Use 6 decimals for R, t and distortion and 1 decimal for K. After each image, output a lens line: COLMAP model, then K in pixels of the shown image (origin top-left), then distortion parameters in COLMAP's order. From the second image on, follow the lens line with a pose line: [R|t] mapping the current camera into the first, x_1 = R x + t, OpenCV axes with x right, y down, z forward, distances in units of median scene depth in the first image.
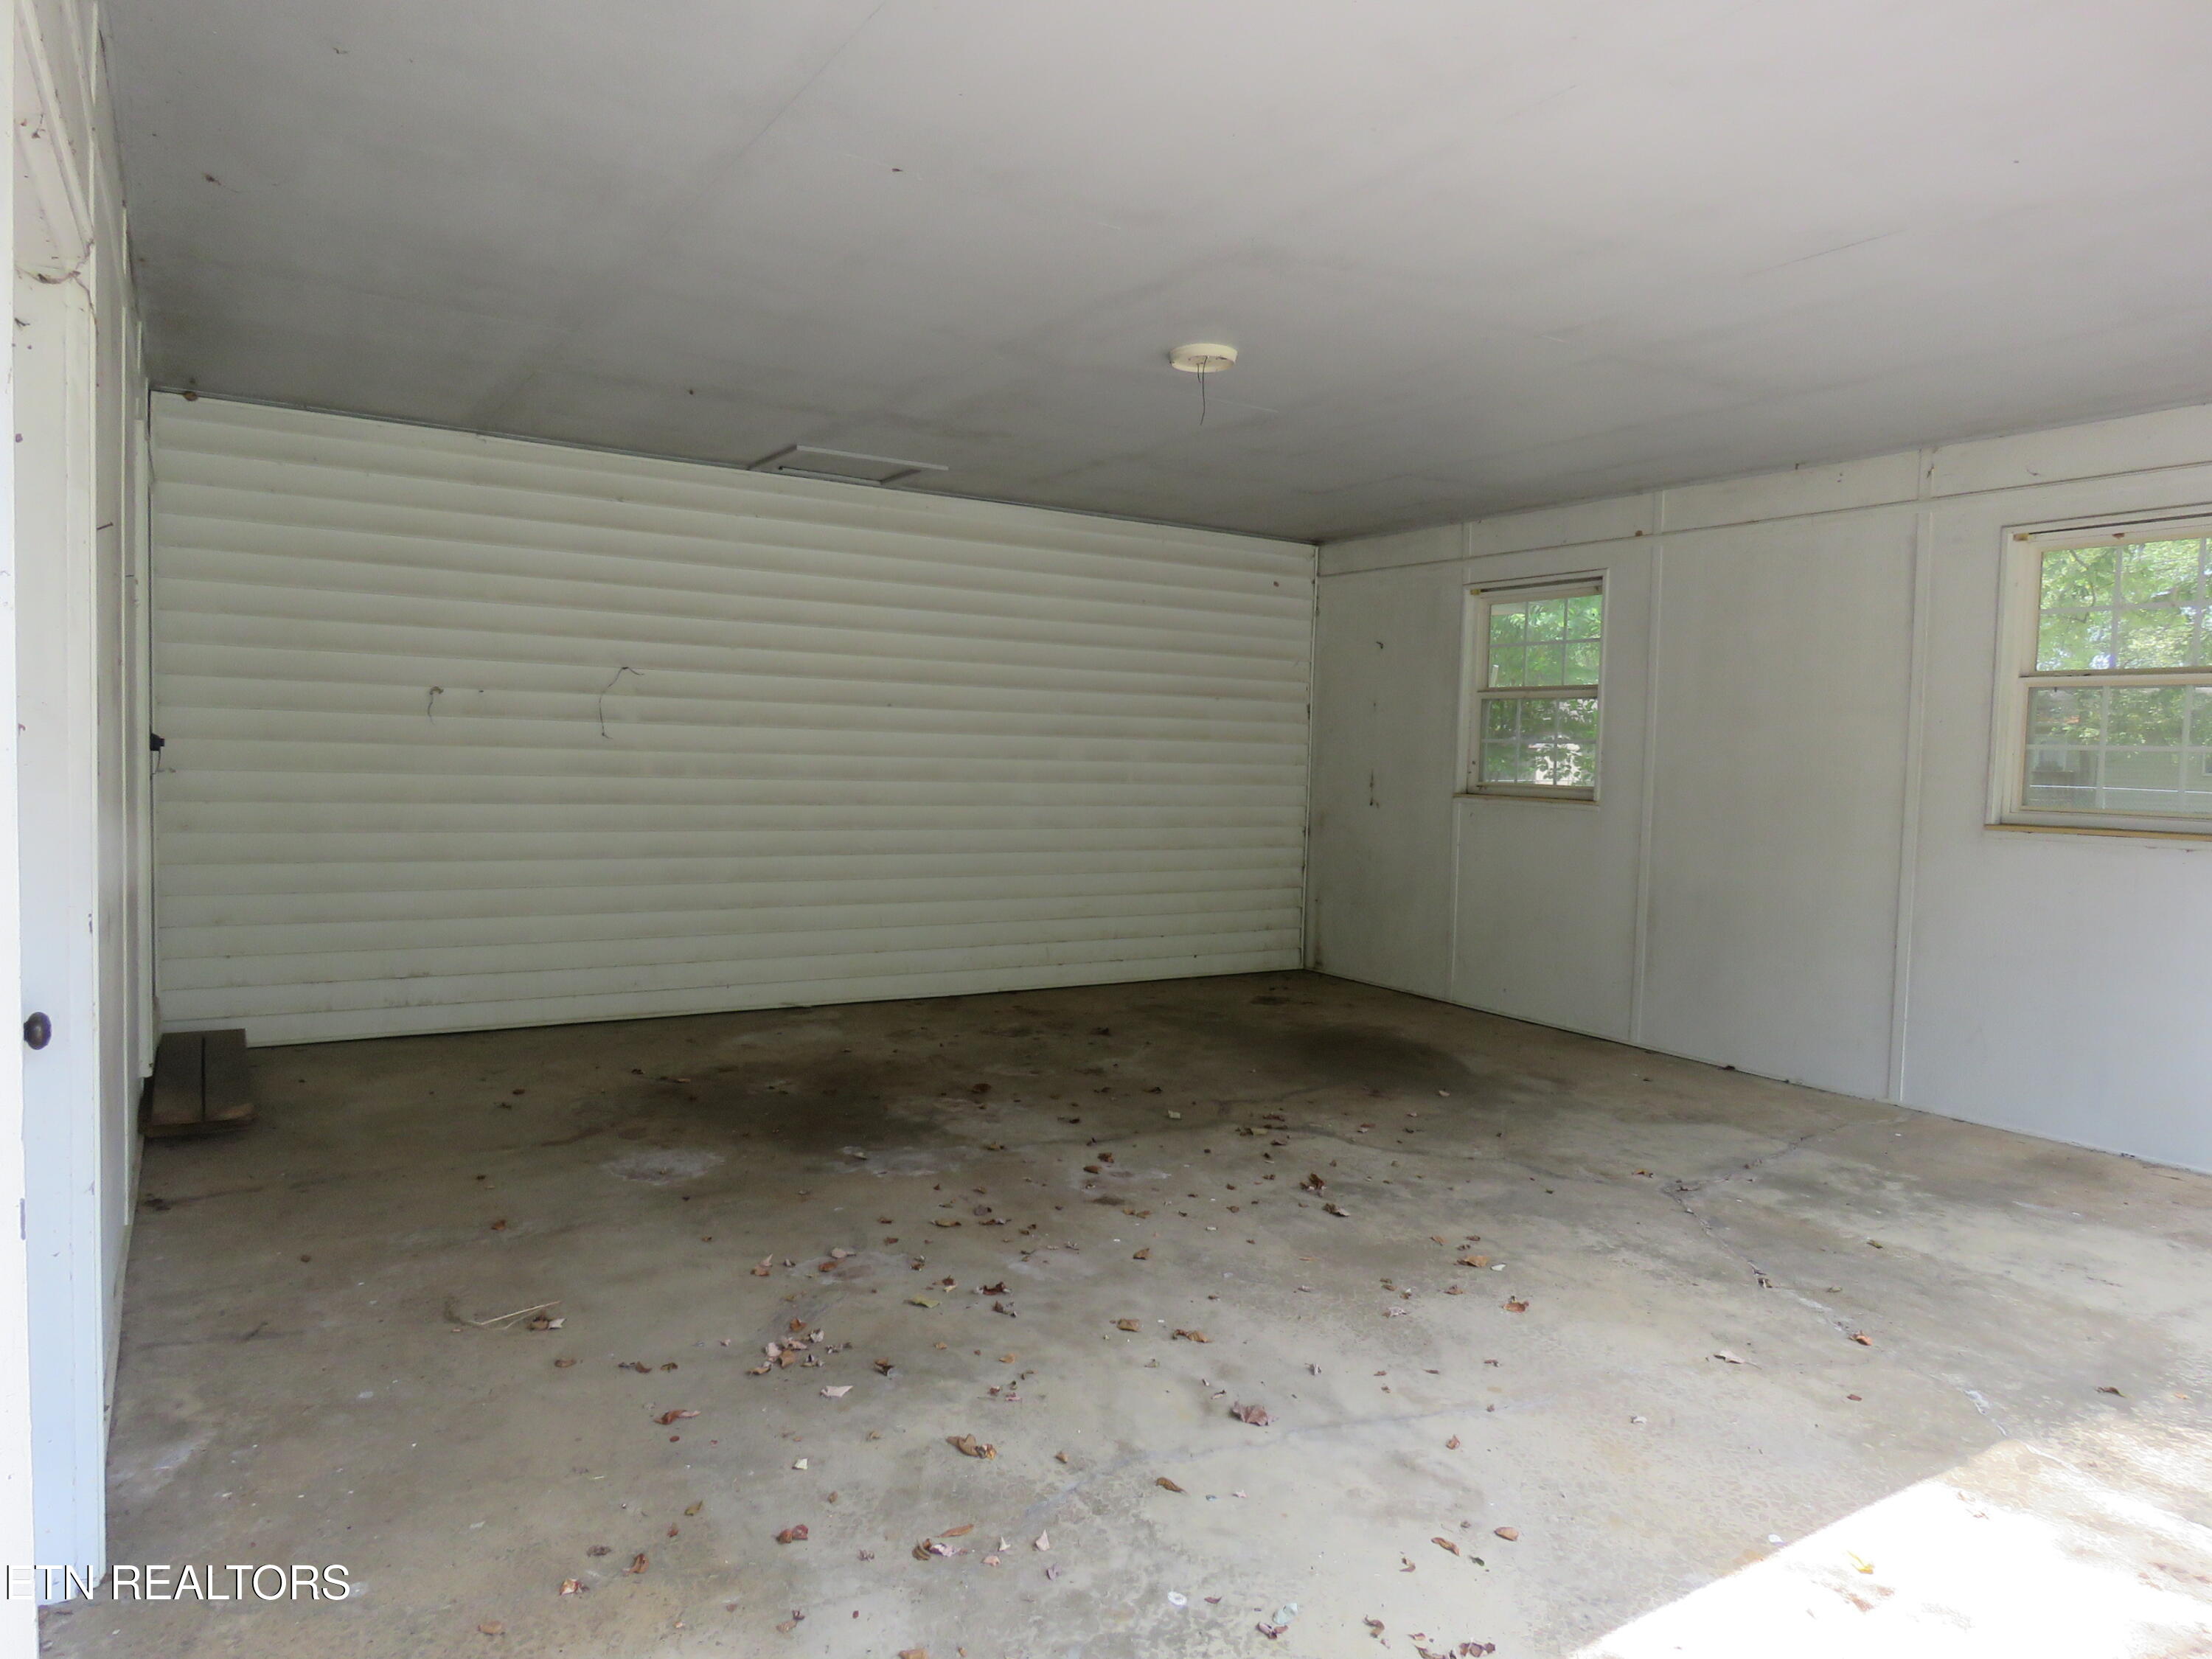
lens RADIAL K [[1402.7, 0, 1101.8], [0, 1402.7, 824.8], [0, 0, 1]] dist [-0.009473, 0.004153]
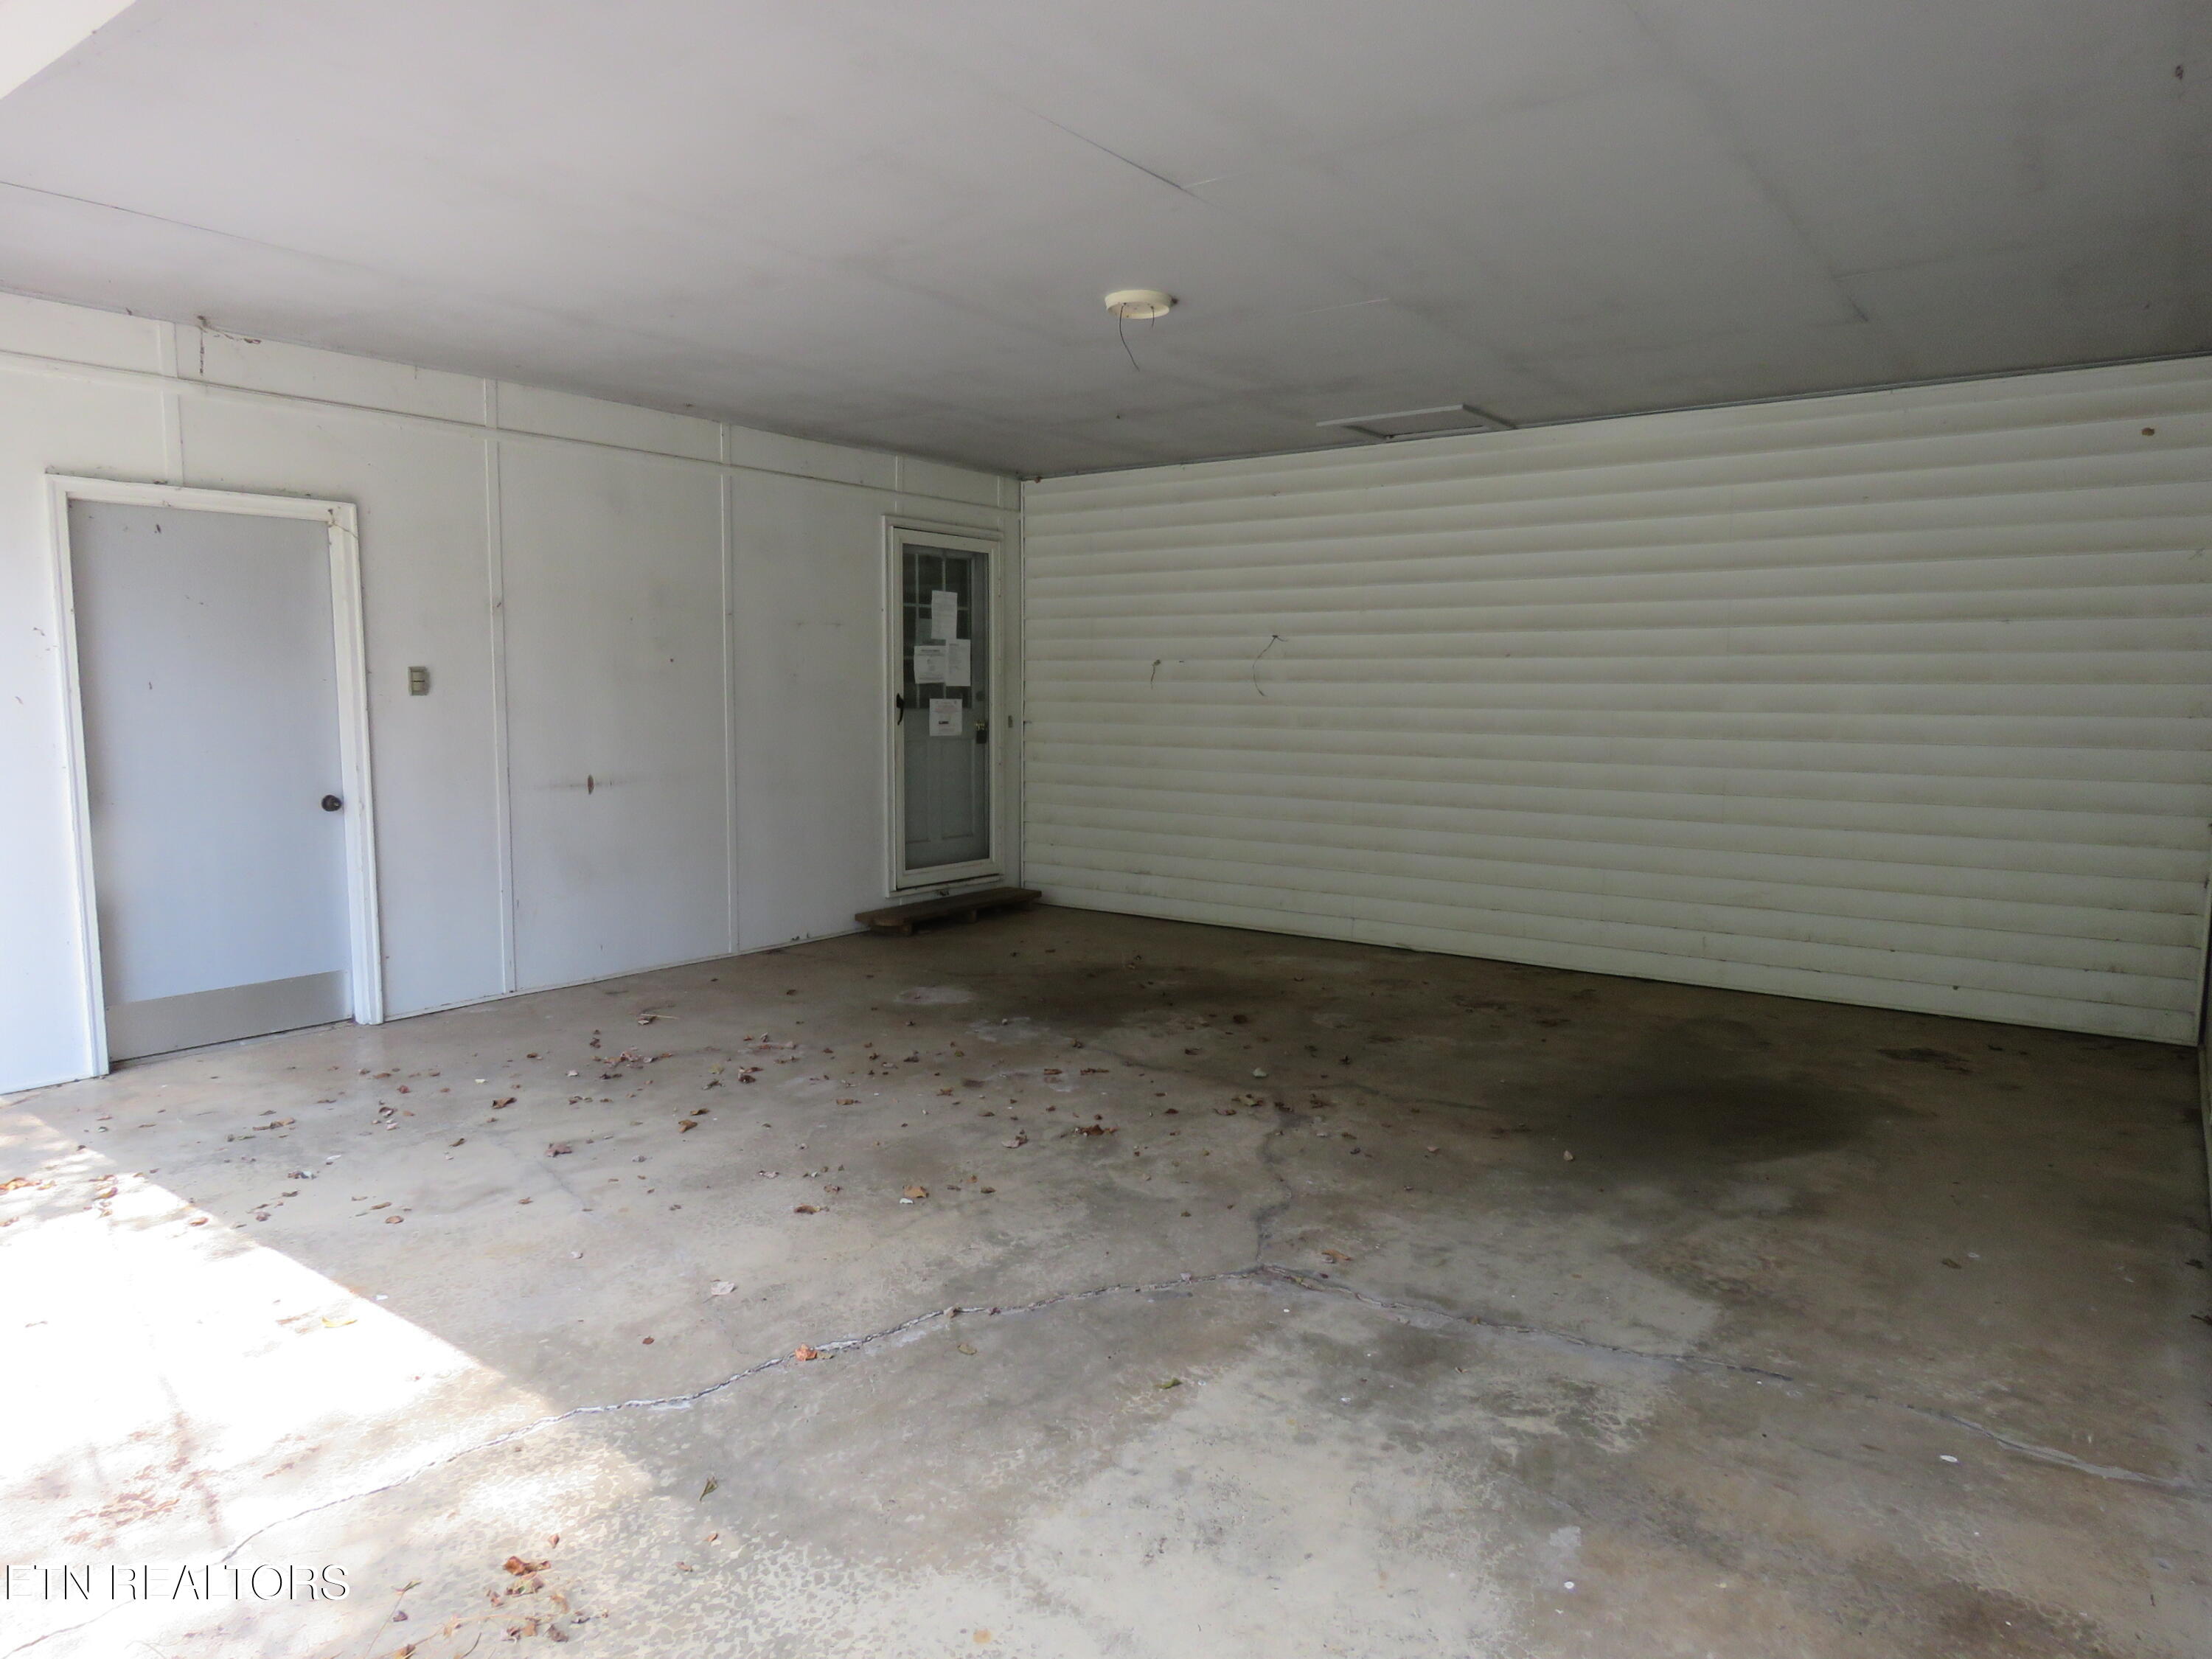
lens RADIAL K [[1402.7, 0, 1110.5], [0, 1402.7, 834.3], [0, 0, 1]] dist [-0.009473, 0.004153]
pose [[0.360417, 0.071811, -0.930023, 1.099914], [-0.044070, 0.997230, 0.059921, -0.014181], [0.931750, 0.019389, 0.362583, 0.666539]]
